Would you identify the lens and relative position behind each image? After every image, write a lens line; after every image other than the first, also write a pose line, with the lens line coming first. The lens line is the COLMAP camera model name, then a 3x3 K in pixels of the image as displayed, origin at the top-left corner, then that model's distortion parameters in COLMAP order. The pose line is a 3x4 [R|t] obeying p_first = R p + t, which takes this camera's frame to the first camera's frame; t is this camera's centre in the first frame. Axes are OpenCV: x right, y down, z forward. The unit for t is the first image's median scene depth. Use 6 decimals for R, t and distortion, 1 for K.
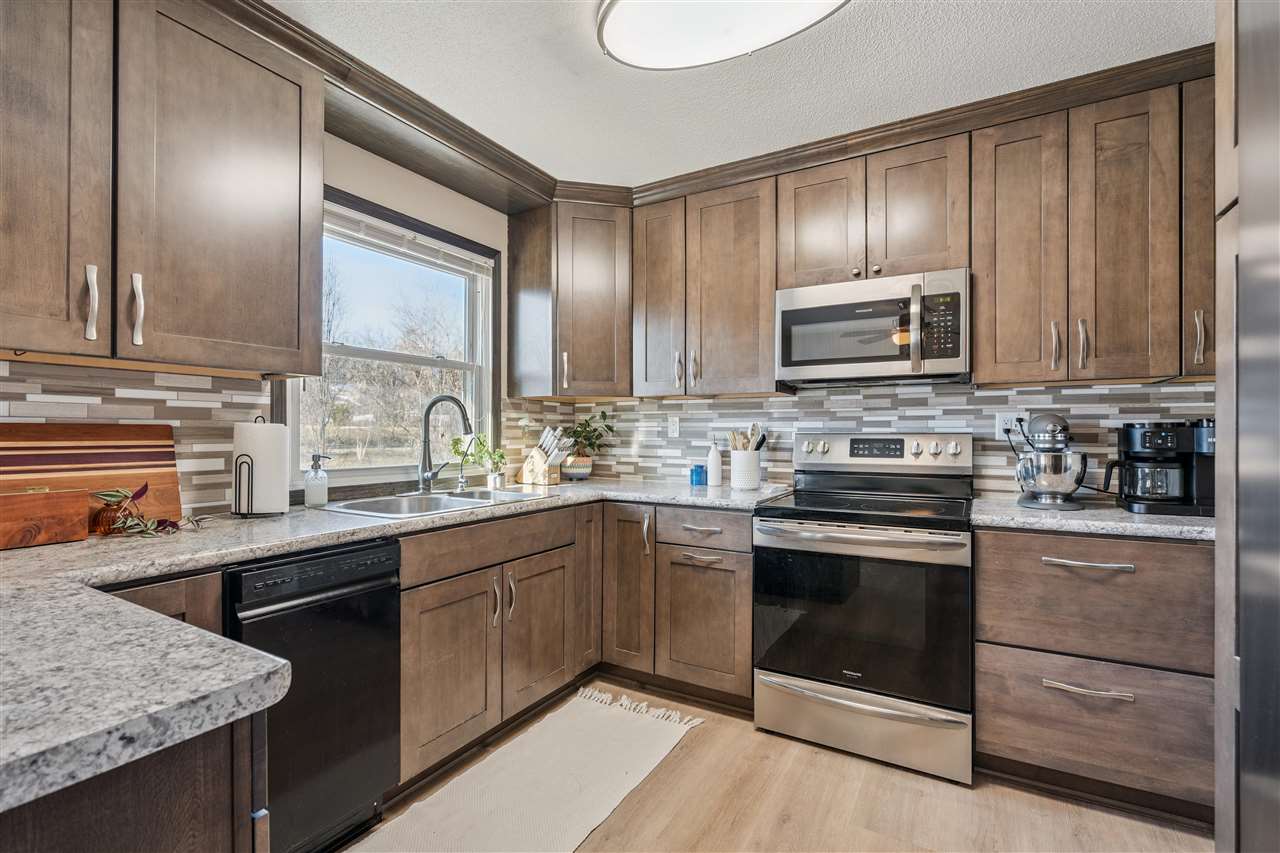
lens RADIAL K [[580.9, 0, 643.5], [0, 580.9, 431.5], [0, 0, 1]] dist [0.001367, 0.000651]
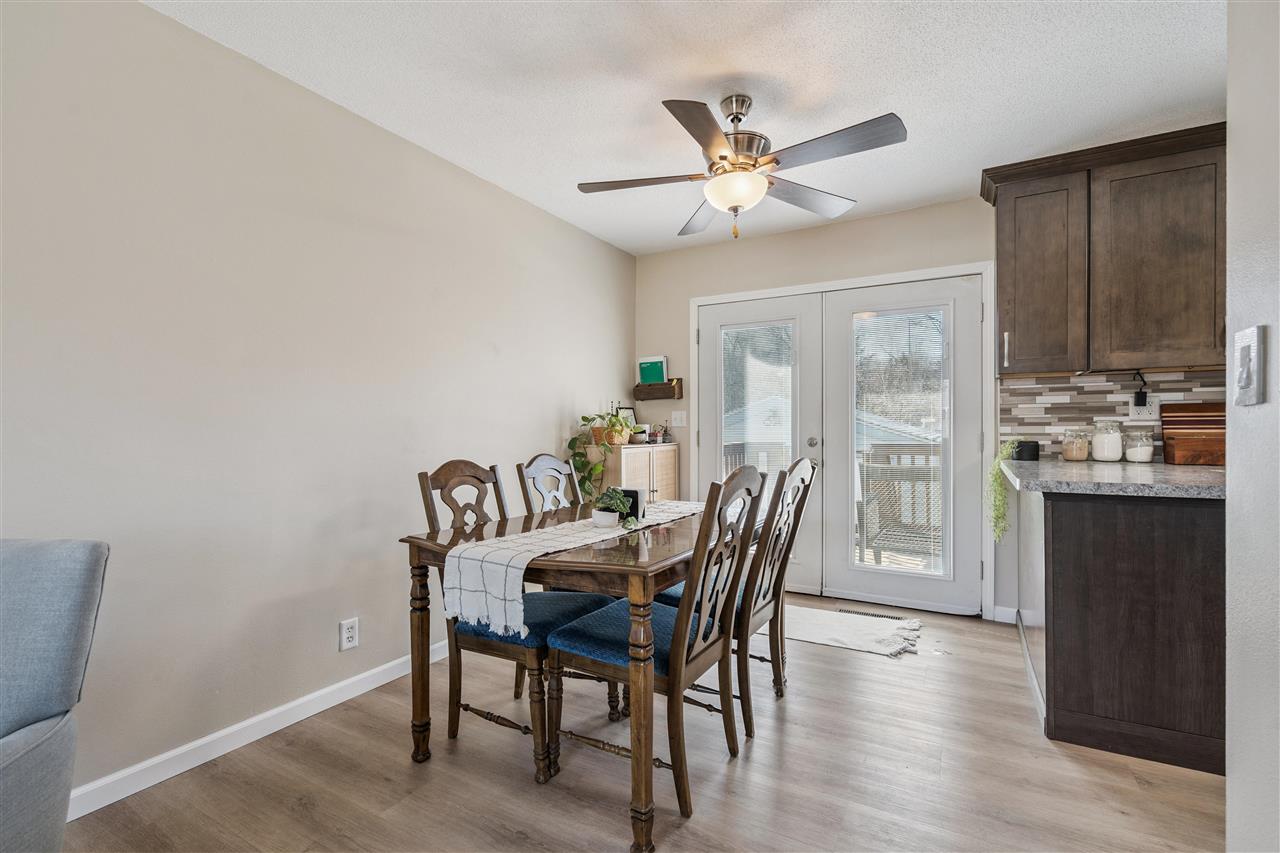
lens RADIAL K [[575.8, 0, 621.9], [0, 575.8, 429.8], [0, 0, 1]] dist [0.000651, 0.000237]
pose [[-0.005797, -0.002999, -0.999979, 0.519332], [0.003766, 0.999988, -0.003021, 0.044038], [0.999976, -0.003783, -0.005786, -0.532291]]
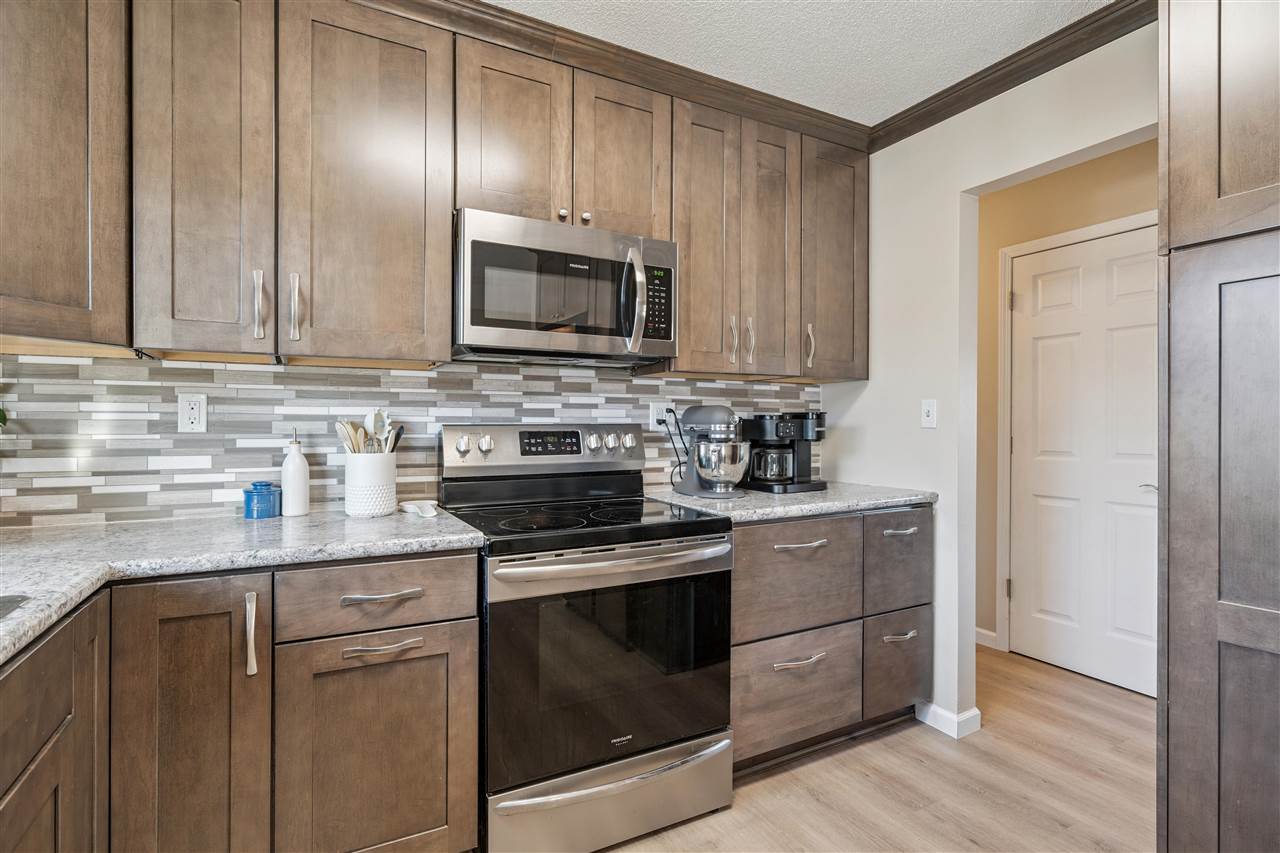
lens RADIAL K [[621.3, 0, 640.0], [0, 621.3, 426.5], [0, 0, 1]] dist [-0.005478, 0.000027]
pose [[0.528326, -0.005227, 0.849026, -0.268900], [-0.001092, 0.999976, 0.006836, 0.000091], [-0.849041, -0.004539, 0.528307, 0.466986]]
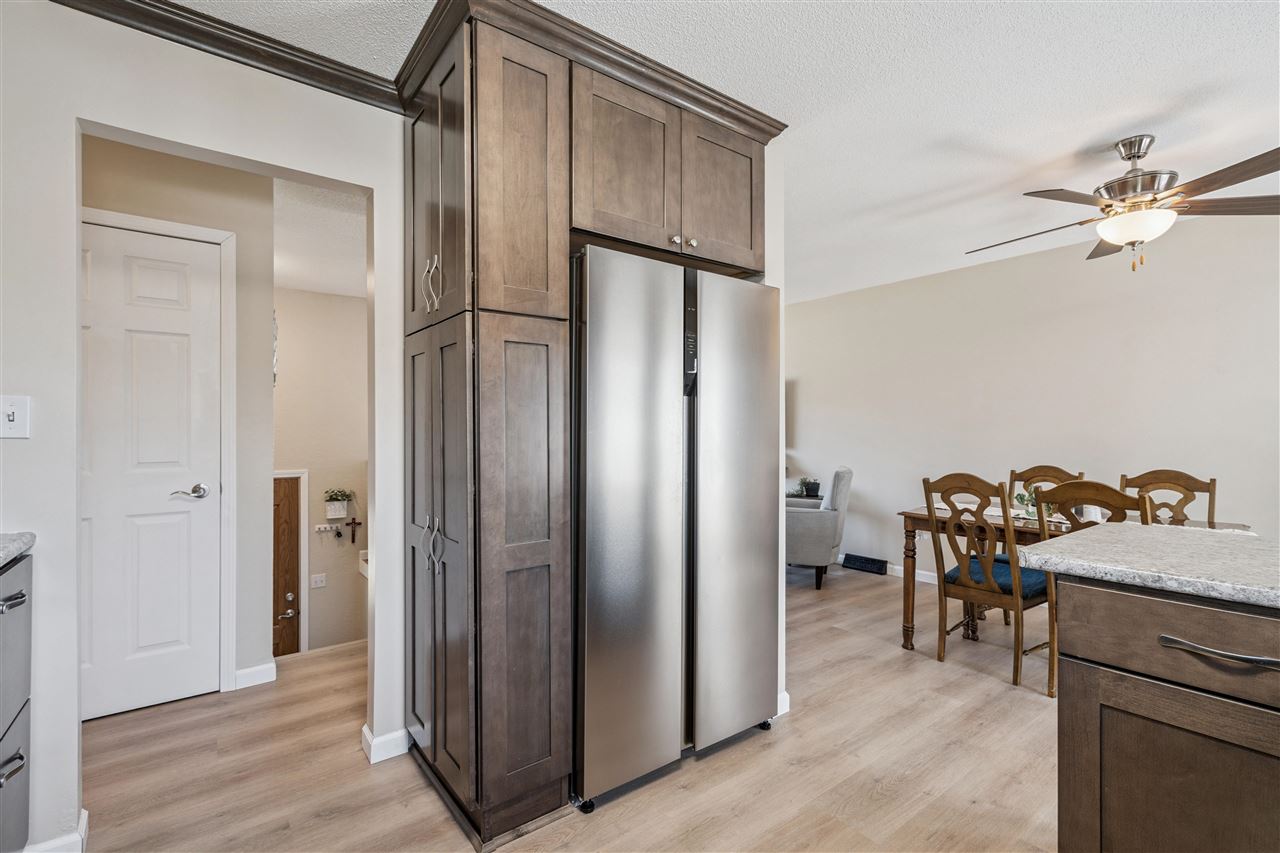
lens RADIAL K [[580.9, 0, 643.5], [0, 580.9, 431.5], [0, 0, 1]] dist [0.001367, 0.000651]
pose [[-0.925394, -0.001059, 0.379004, -0.040786], [-0.001558, 0.999998, -0.001009, 0.001190], [-0.379003, -0.001525, -0.925394, 0.922031]]
